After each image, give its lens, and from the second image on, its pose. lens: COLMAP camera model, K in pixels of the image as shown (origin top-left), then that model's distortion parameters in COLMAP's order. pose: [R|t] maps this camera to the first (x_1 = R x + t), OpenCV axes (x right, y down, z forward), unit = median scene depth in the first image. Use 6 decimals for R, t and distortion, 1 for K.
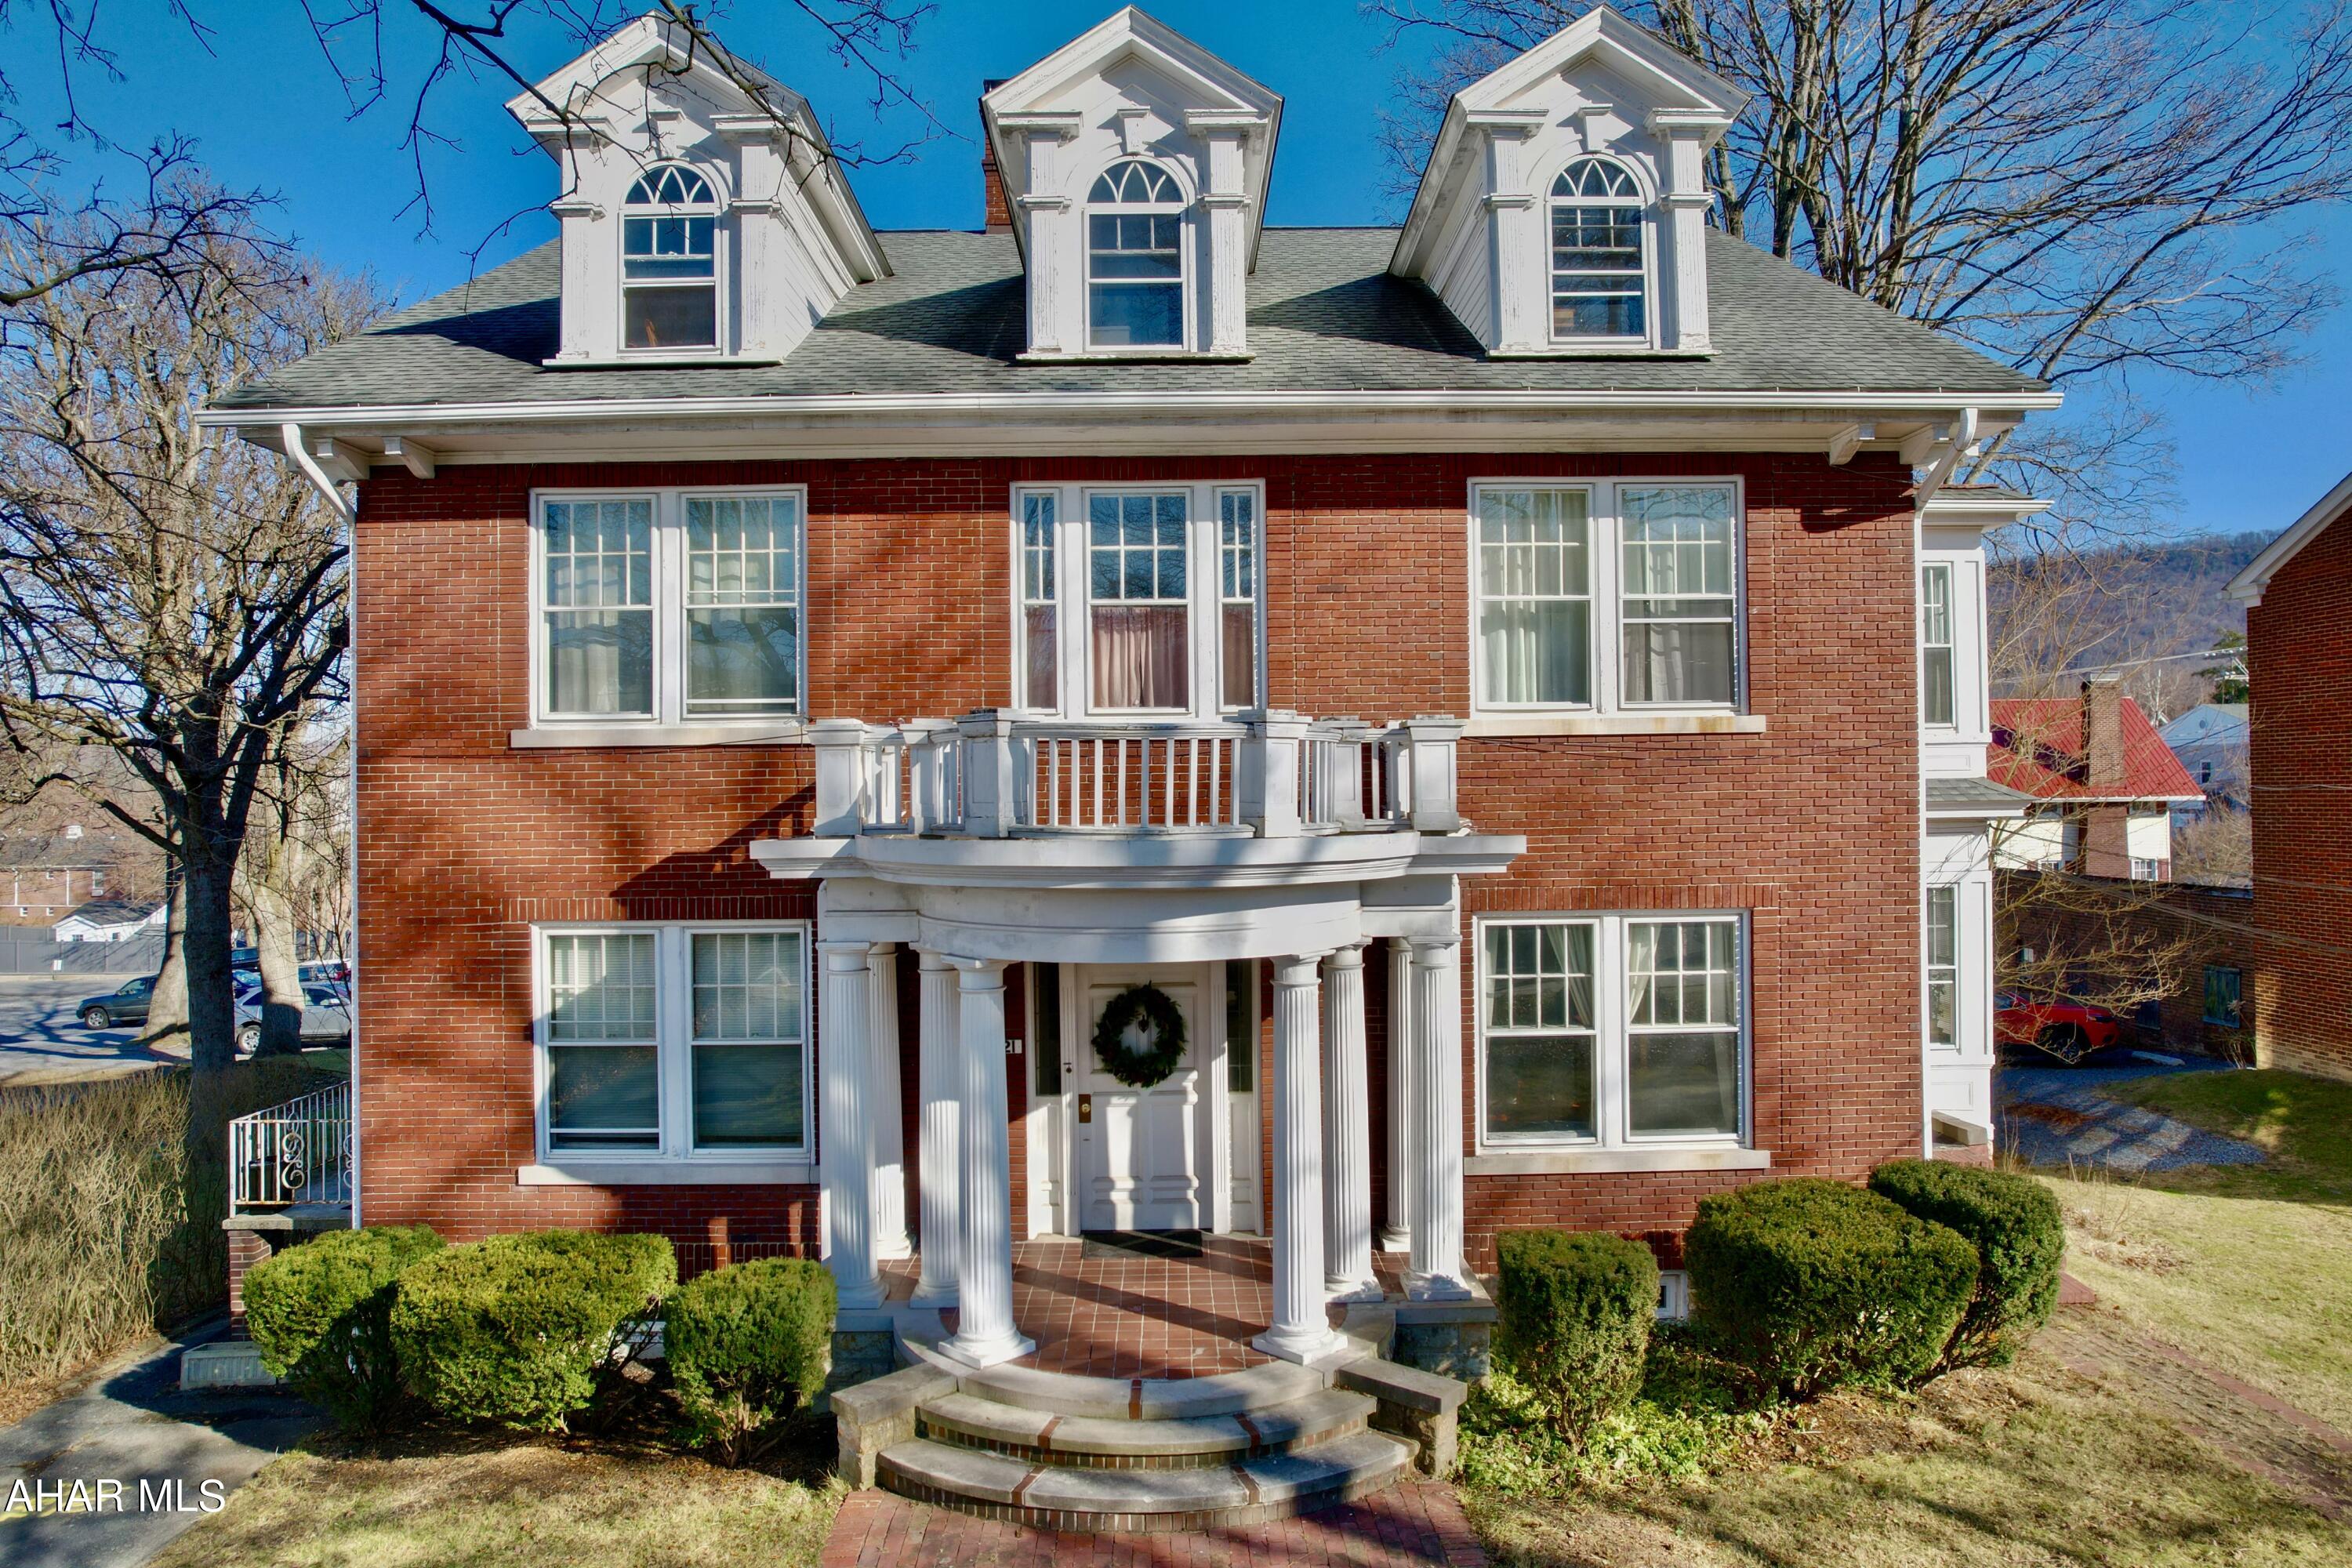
lens RADIAL K [[1494.1, 0, 1176.0], [0, 1494.1, 784.0], [0, 0, 1]] dist [-0.073462, 0.052539]
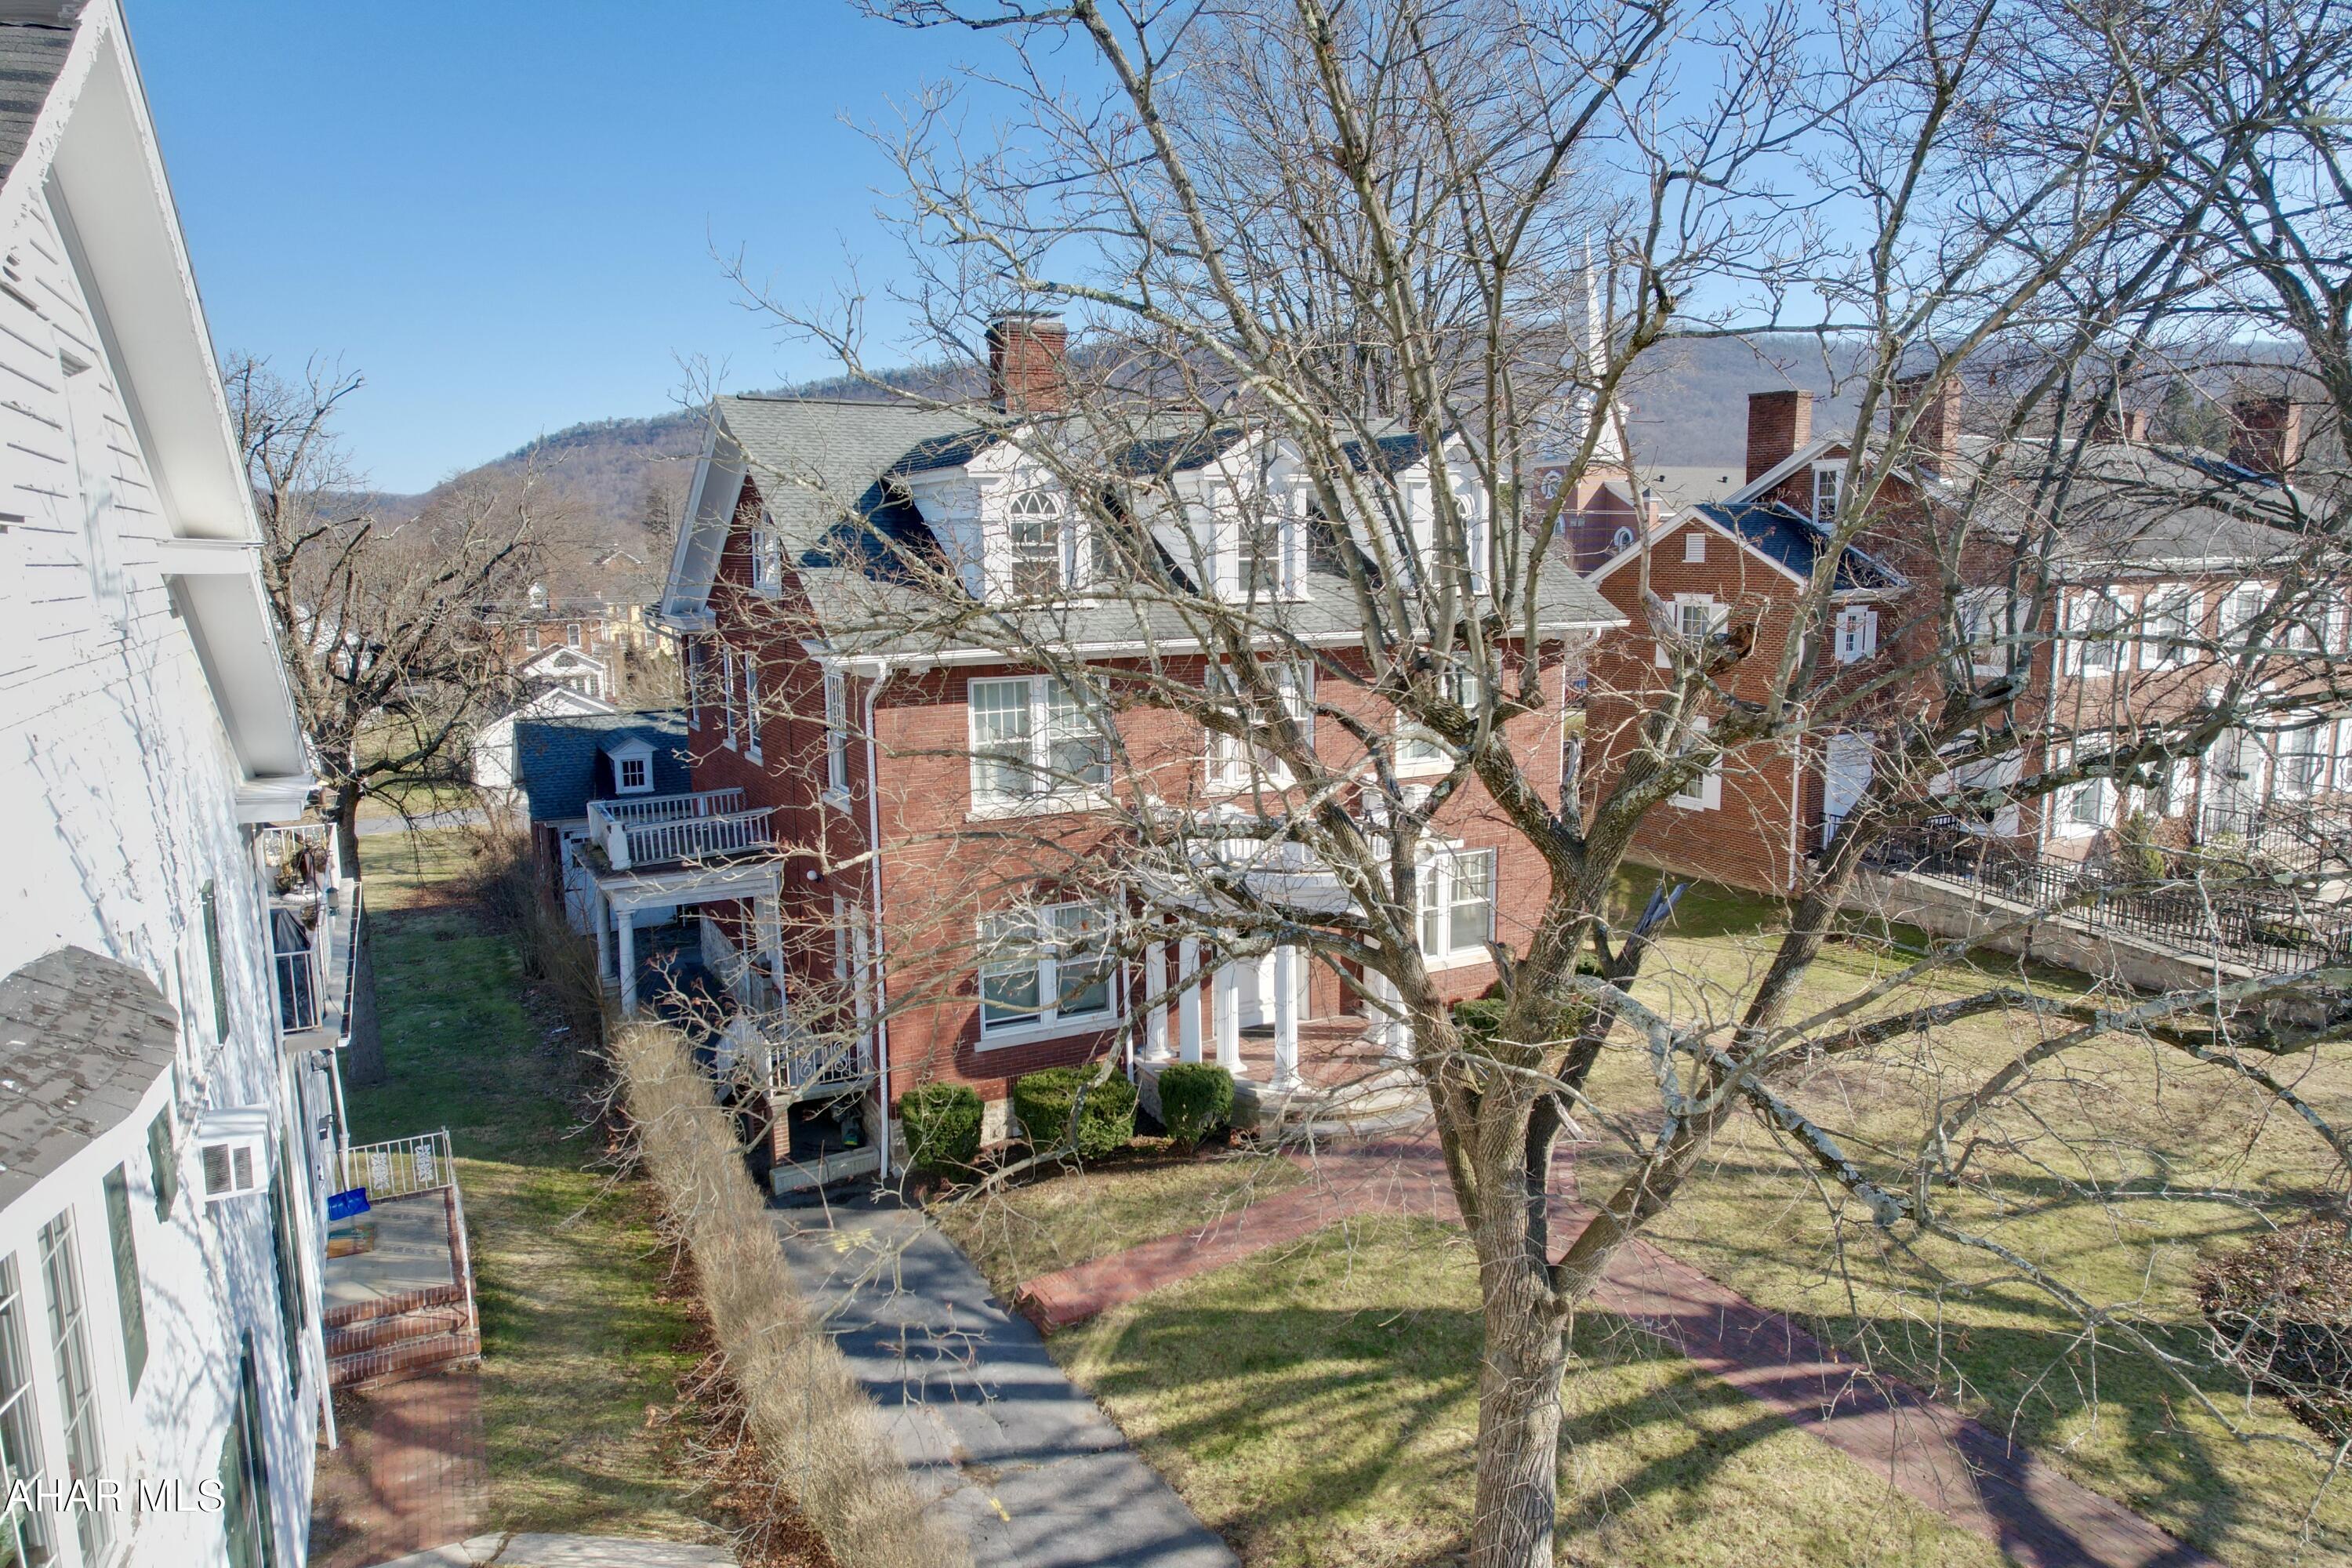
lens RADIAL K [[1494.1, 0, 1176.0], [0, 1494.1, 784.0], [0, 0, 1]] dist [-0.073462, 0.052539]
pose [[0.888467, -0.073570, 0.453006, -1.037021], [-0.001784, 0.986507, 0.163711, -0.368860], [-0.458938, -0.146260, 0.876347, -0.714878]]
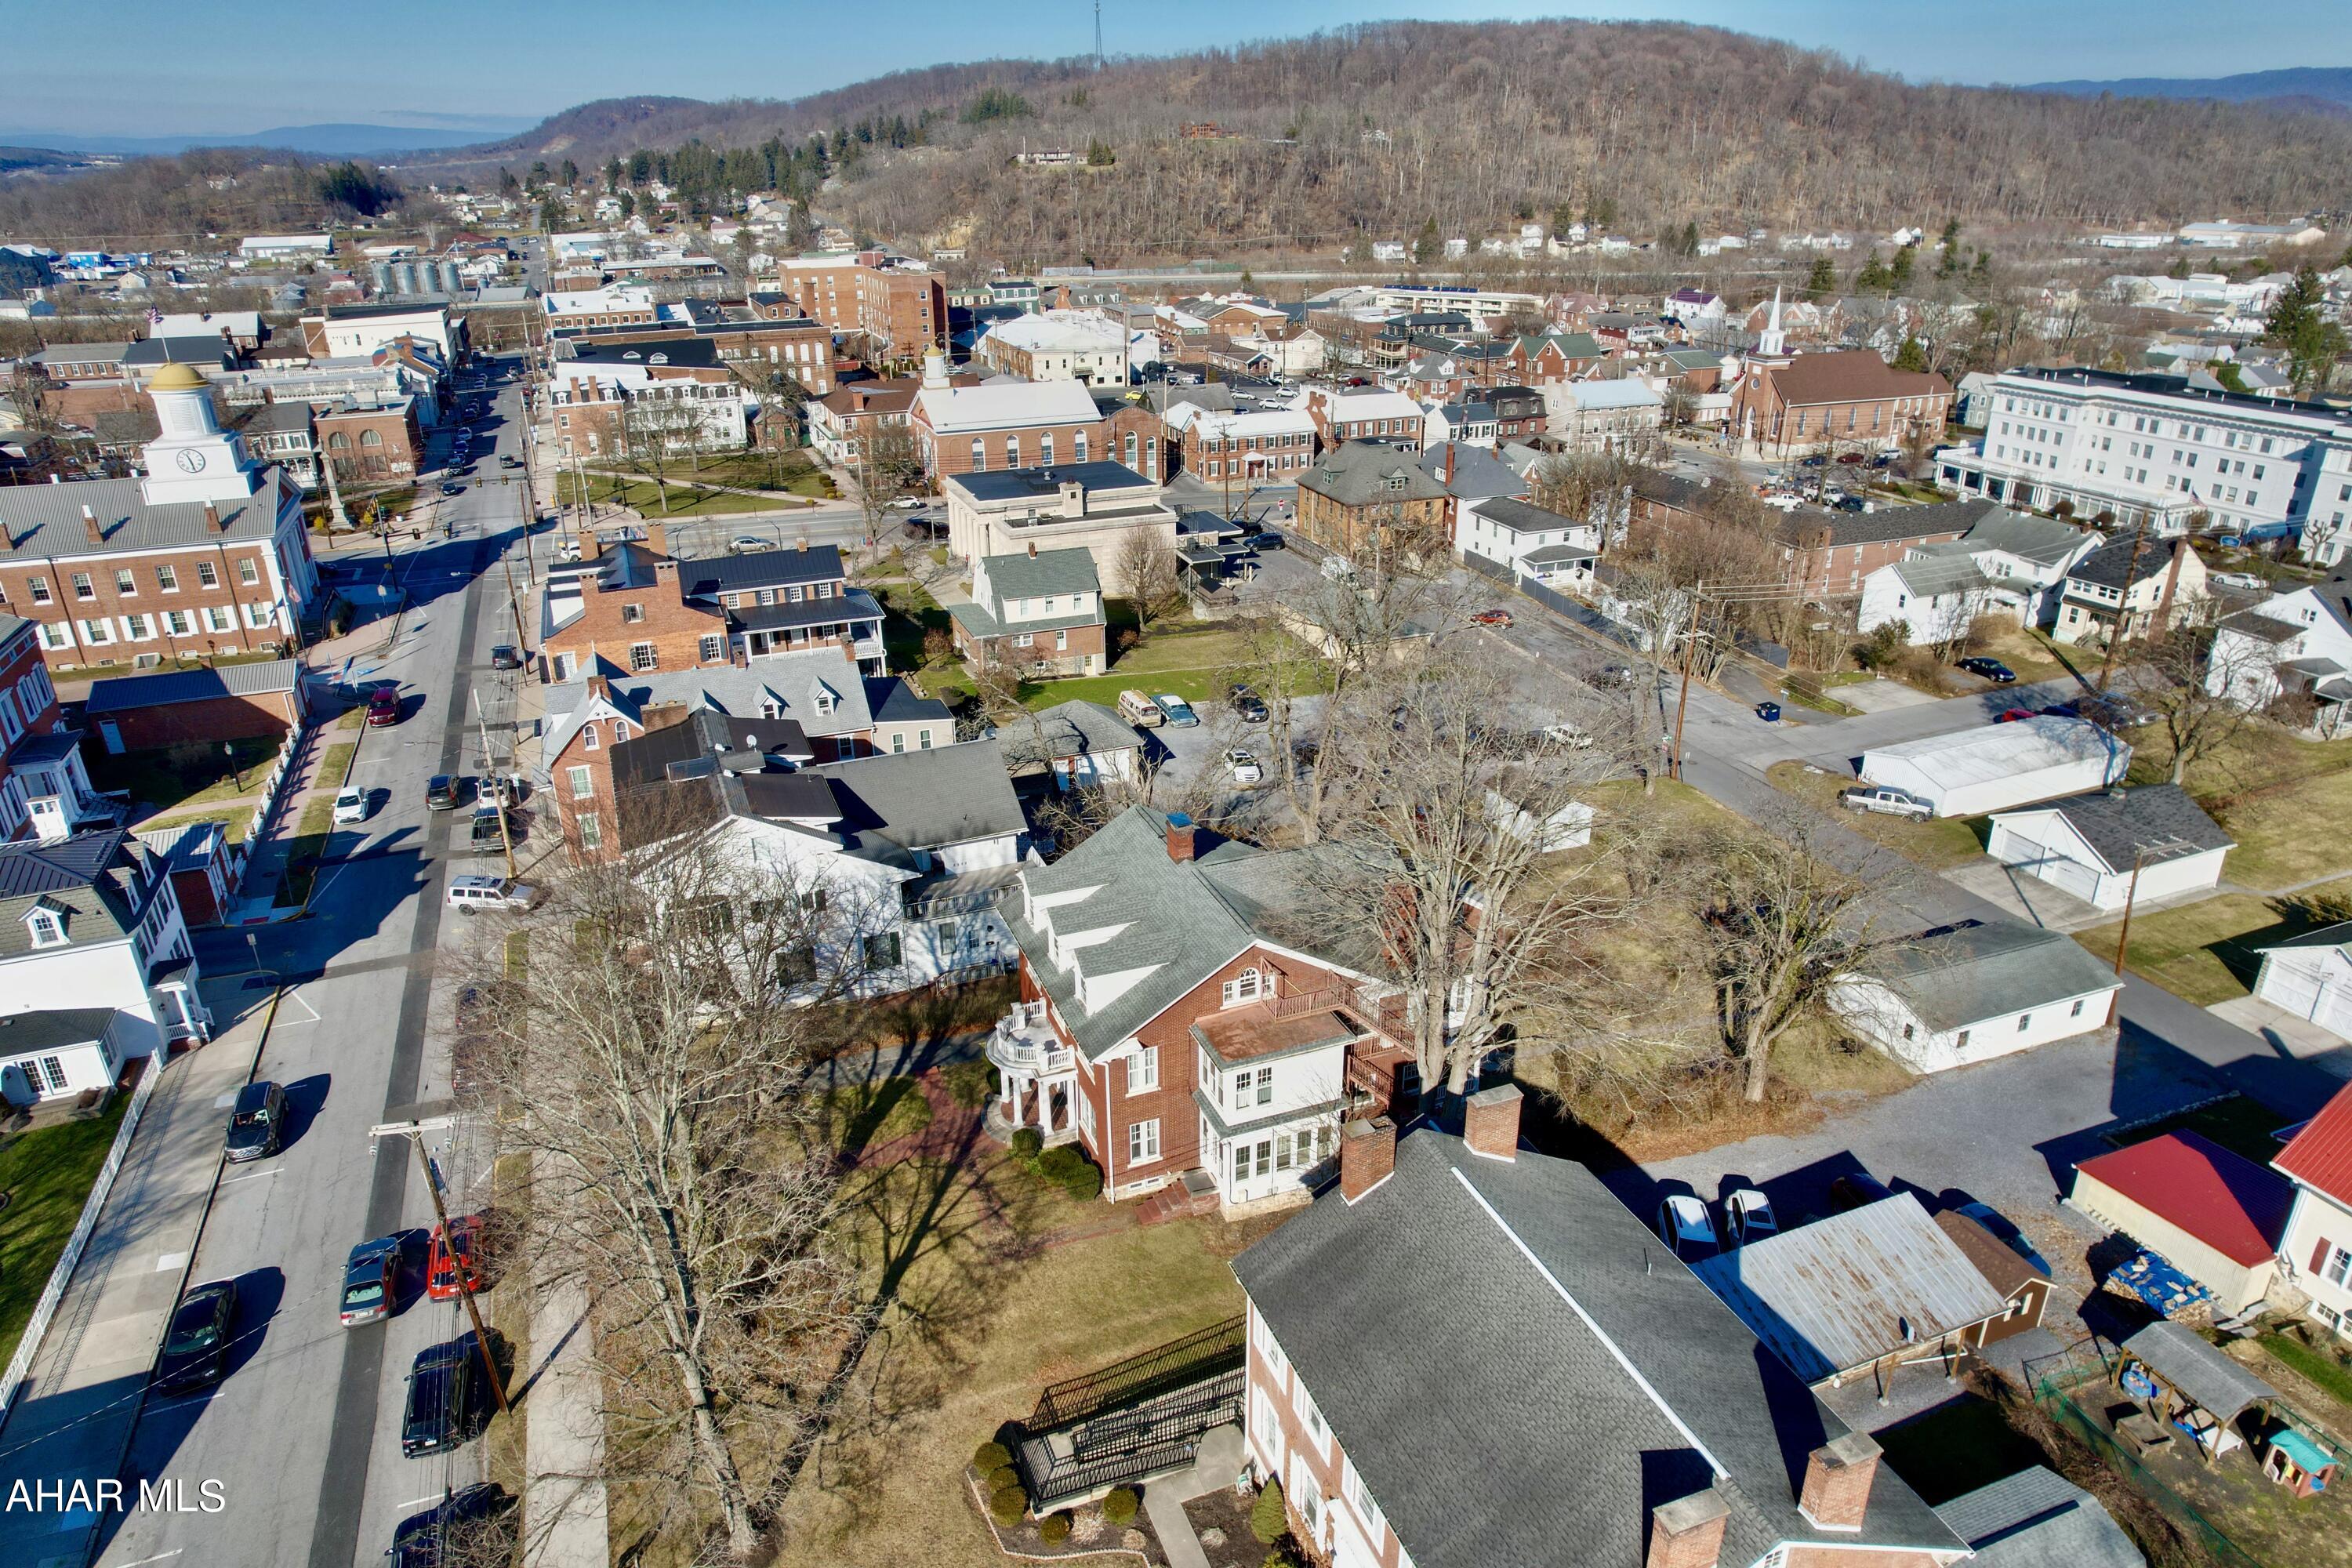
lens RADIAL K [[1516.8, 0, 1189.7], [0, 1516.8, 754.9], [0, 0, 1]] dist [-0.079412, 0.076415]
pose [[0.361155, 0.361853, -0.859436, 4.573609], [0.012212, 0.919727, 0.392370, -3.119547], [0.932426, -0.152201, 0.327745, -0.239626]]
